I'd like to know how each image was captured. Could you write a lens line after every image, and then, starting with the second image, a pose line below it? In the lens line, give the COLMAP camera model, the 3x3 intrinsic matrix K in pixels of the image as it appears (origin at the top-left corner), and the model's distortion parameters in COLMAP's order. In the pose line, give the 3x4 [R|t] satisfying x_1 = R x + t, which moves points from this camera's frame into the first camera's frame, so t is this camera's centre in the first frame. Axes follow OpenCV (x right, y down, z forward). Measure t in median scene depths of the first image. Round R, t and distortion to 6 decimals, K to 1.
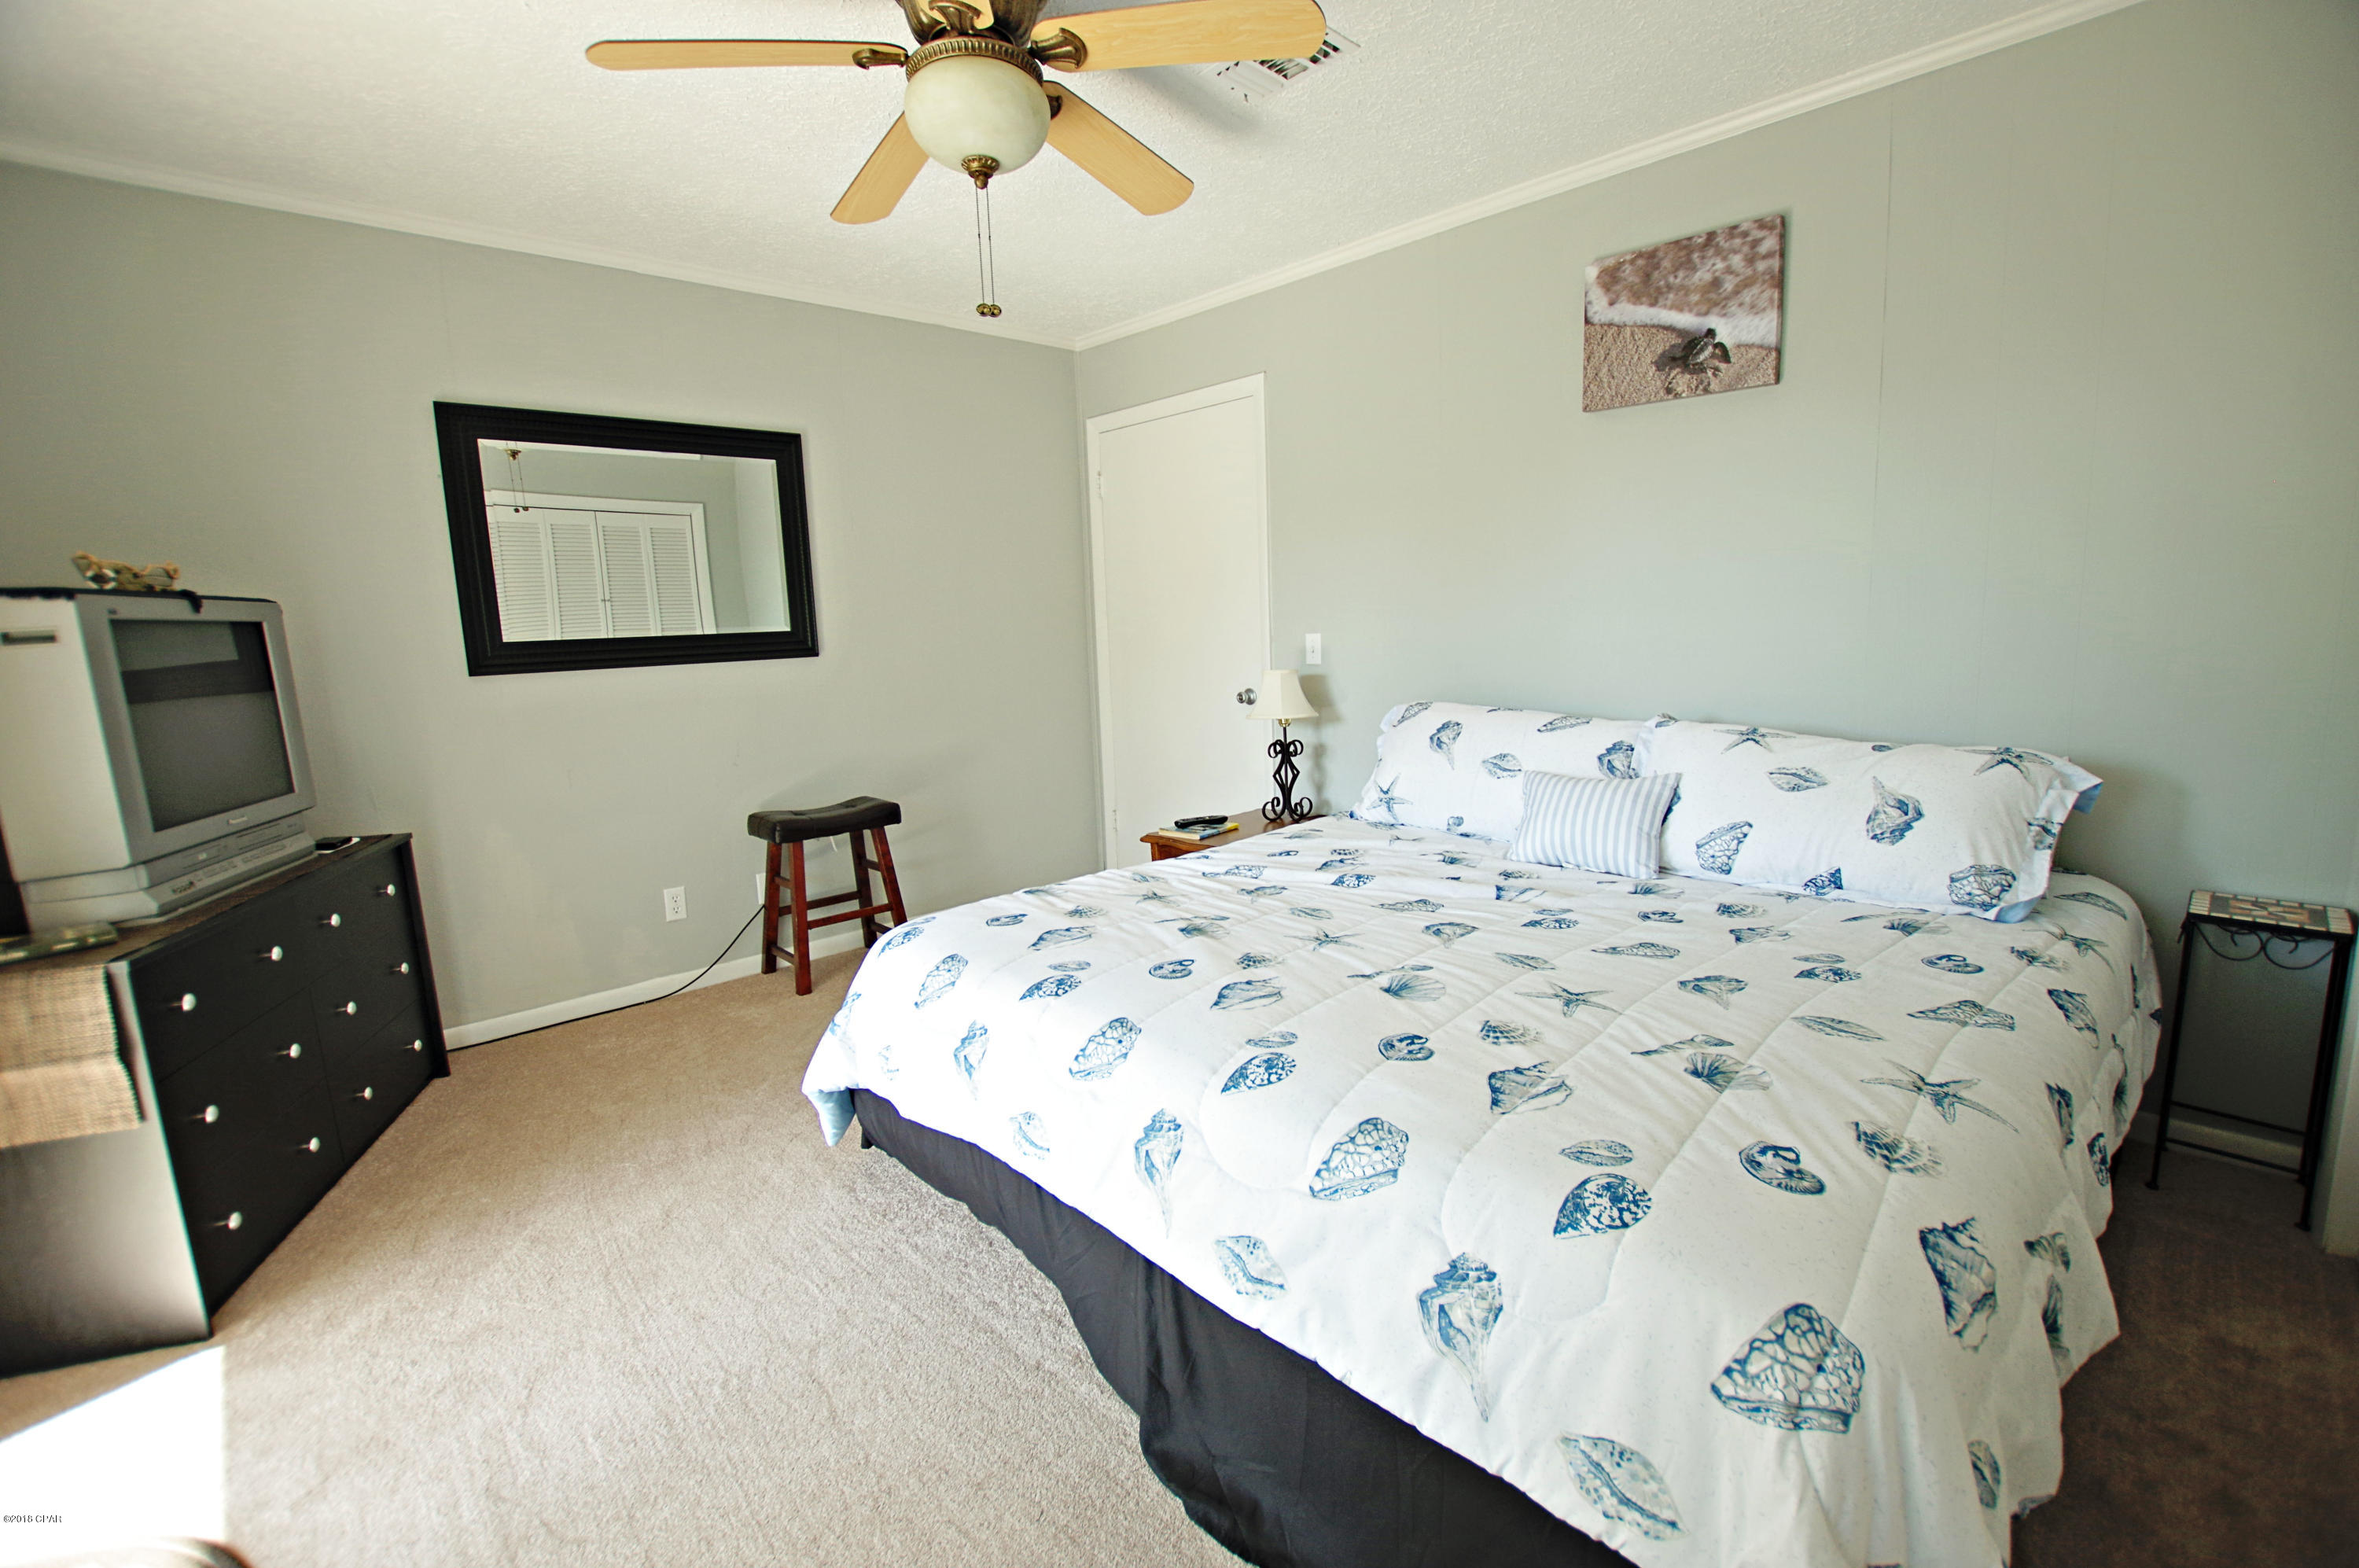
lens RADIAL K [[1034.5, 0, 1185.5], [0, 1034.5, 784.1], [0, 0, 1]] dist [-0.033706, 0.005885]
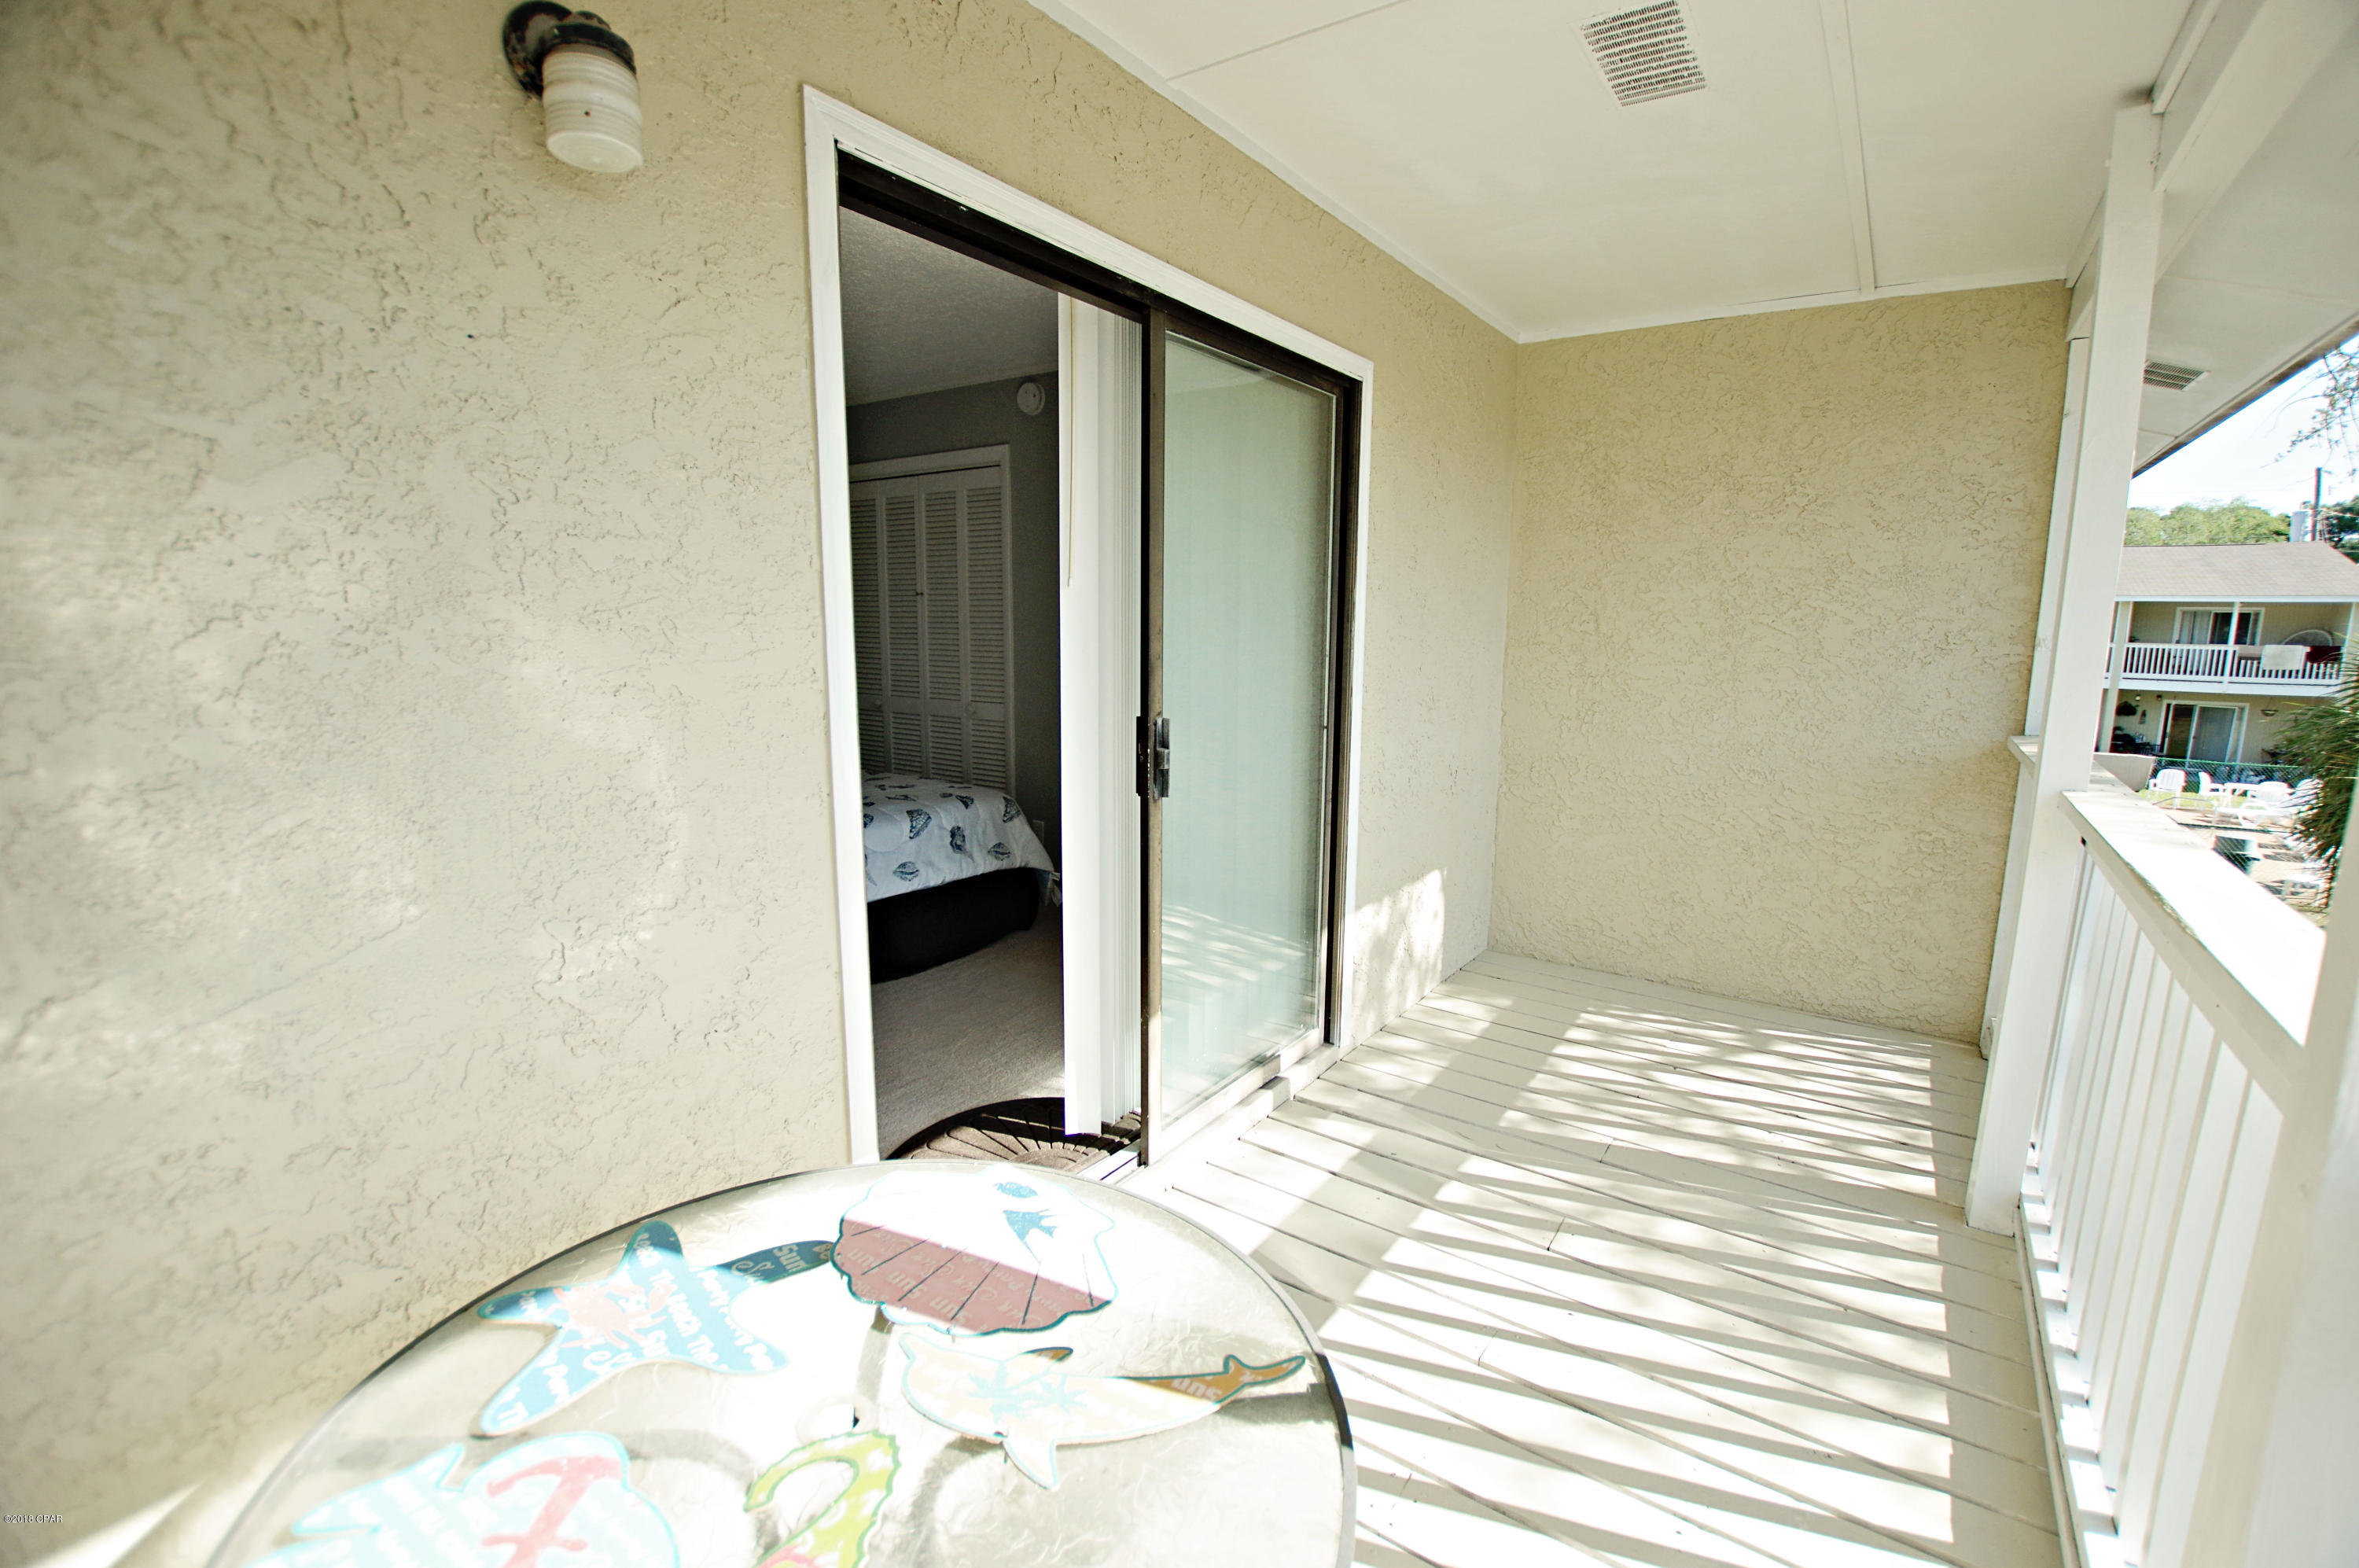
lens RADIAL K [[1034.5, 0, 1185.5], [0, 1034.5, 784.1], [0, 0, 1]] dist [-0.033706, 0.005885]
pose [[-0.194010, -0.119299, 0.973719, -1.500419], [0.150314, 0.977242, 0.149680, -0.043037], [-0.969415, 0.175403, -0.171663, 0.368110]]
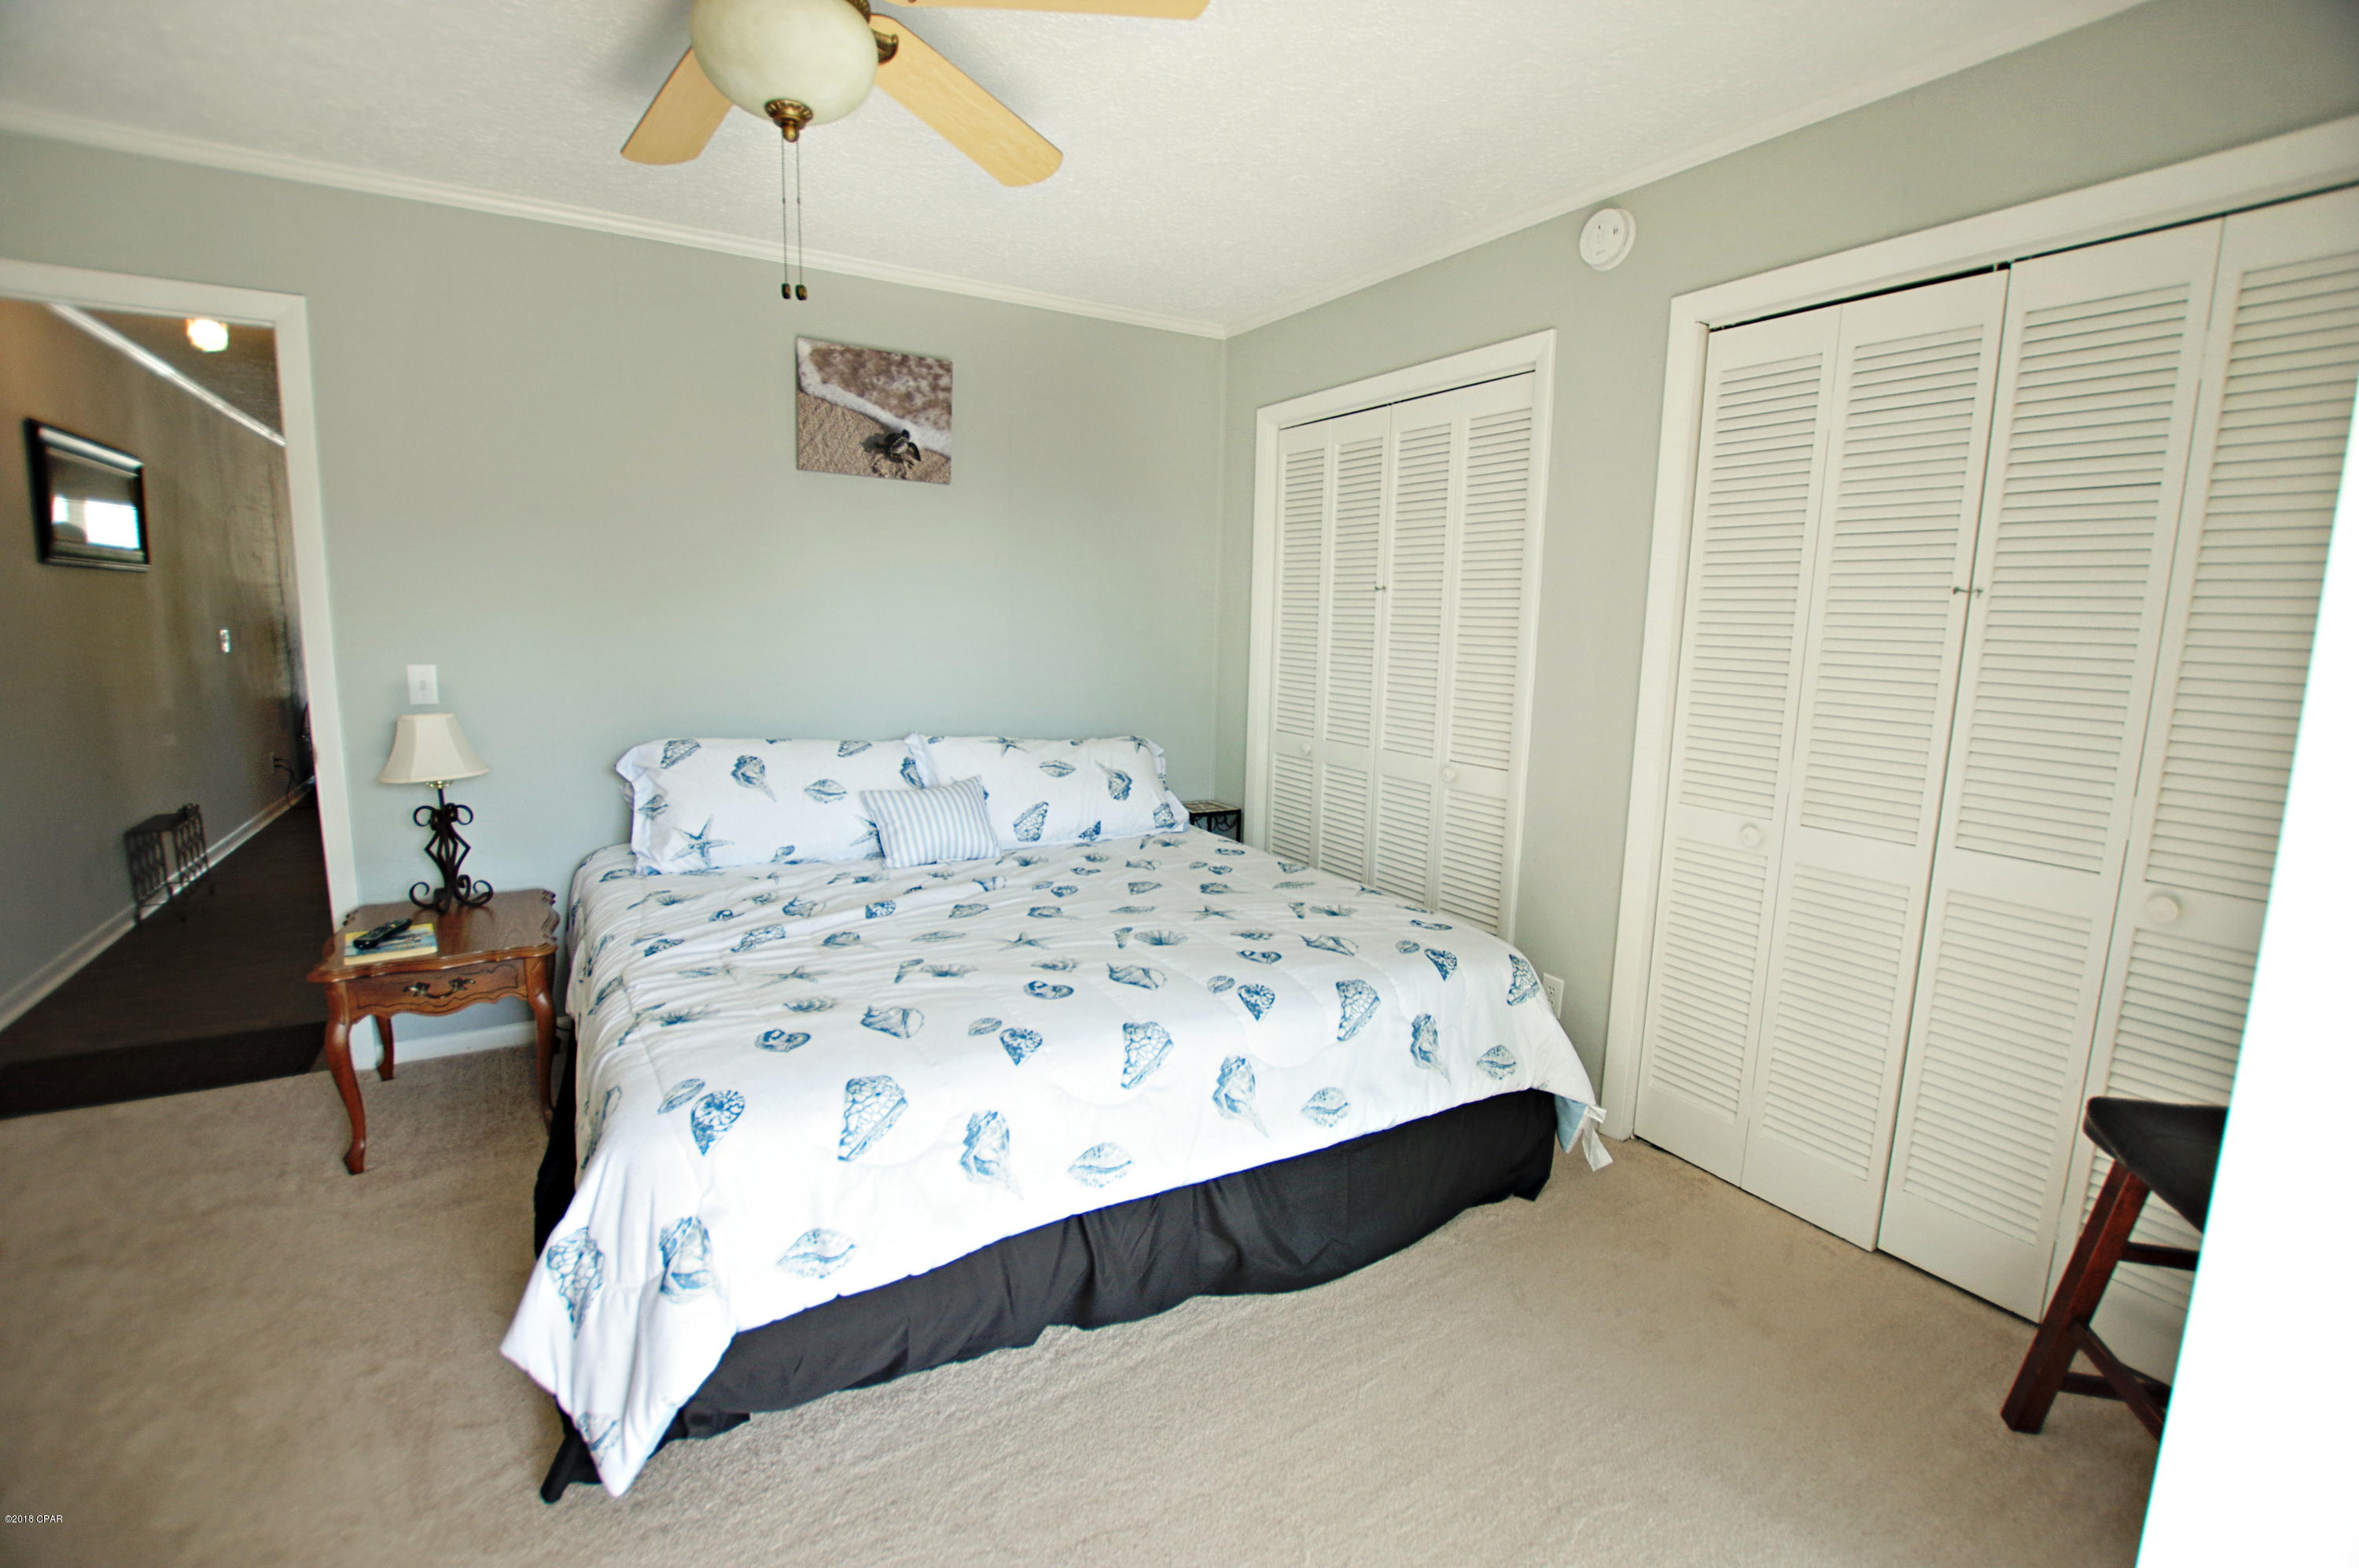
lens RADIAL K [[1034.5, 0, 1185.5], [0, 1034.5, 784.1], [0, 0, 1]] dist [-0.033706, 0.005885]
pose [[0.219044, -0.113993, 0.969033, -0.734737], [0.120554, 0.988704, 0.089056, -0.084421], [-0.968239, 0.097314, 0.230312, 0.424803]]
